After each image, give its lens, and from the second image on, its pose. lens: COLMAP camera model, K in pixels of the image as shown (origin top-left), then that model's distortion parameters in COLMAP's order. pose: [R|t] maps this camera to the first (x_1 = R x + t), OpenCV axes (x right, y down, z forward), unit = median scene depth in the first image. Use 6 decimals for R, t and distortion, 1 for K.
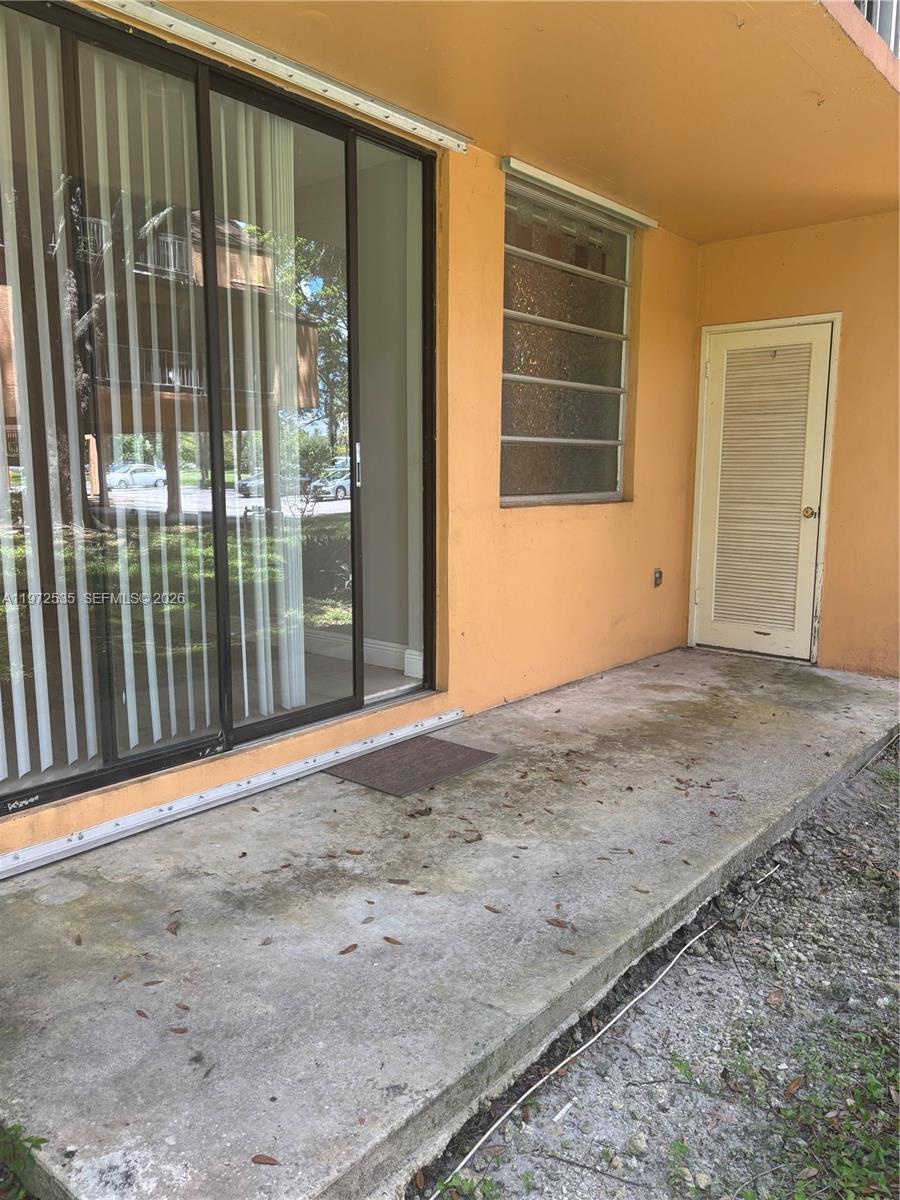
lens RADIAL K [[901.2, 0, 449.9], [0, 901.2, 601.6], [0, 0, 1]] dist [-0.003124, -0.000632]
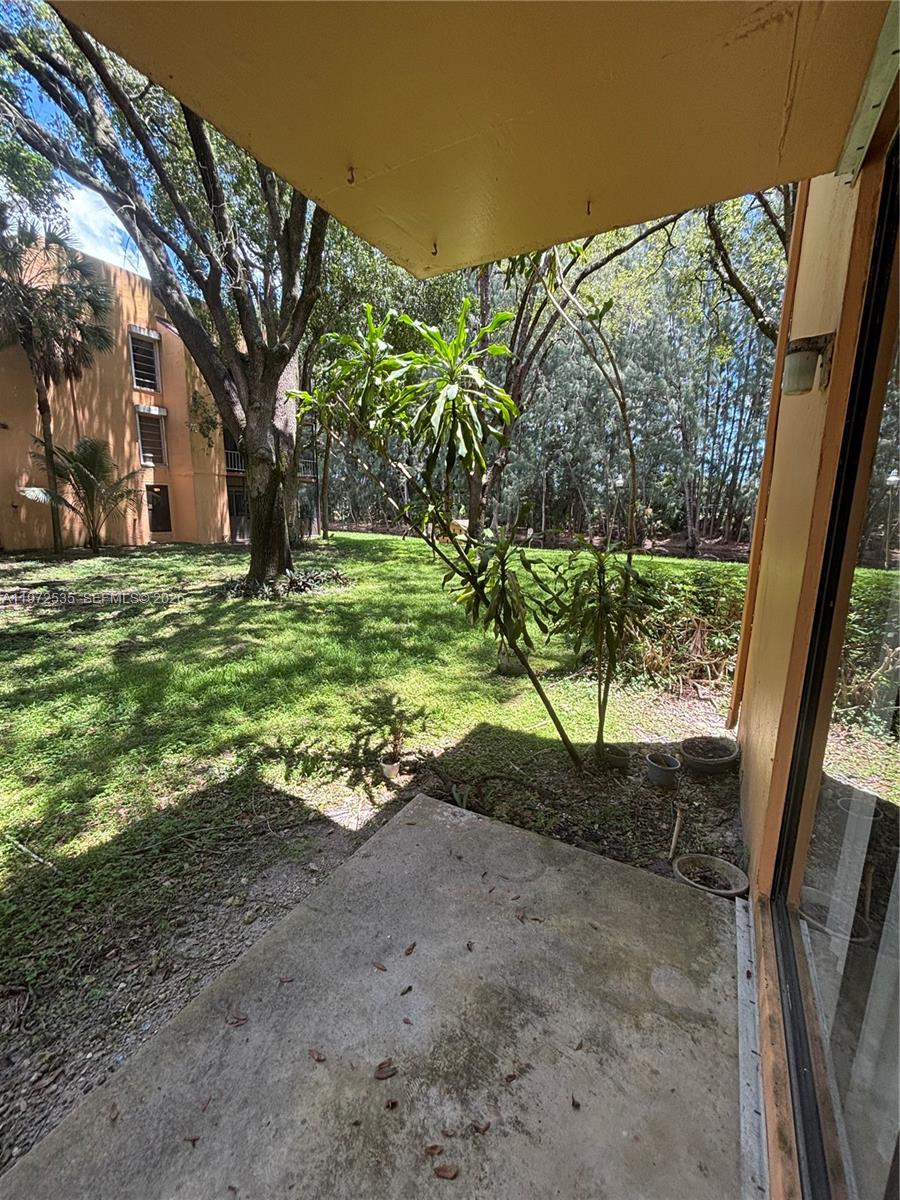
lens RADIAL K [[480.7, 0, 449.6], [0, 480.7, 598.5], [0, 0, 1]] dist [-0.008035, 0.001726]
pose [[-0.984513, 0.009599, -0.175051, -0.042461], [-0.048669, 0.944288, 0.325502, -0.344650], [0.168423, 0.328980, -0.929196, 1.380361]]
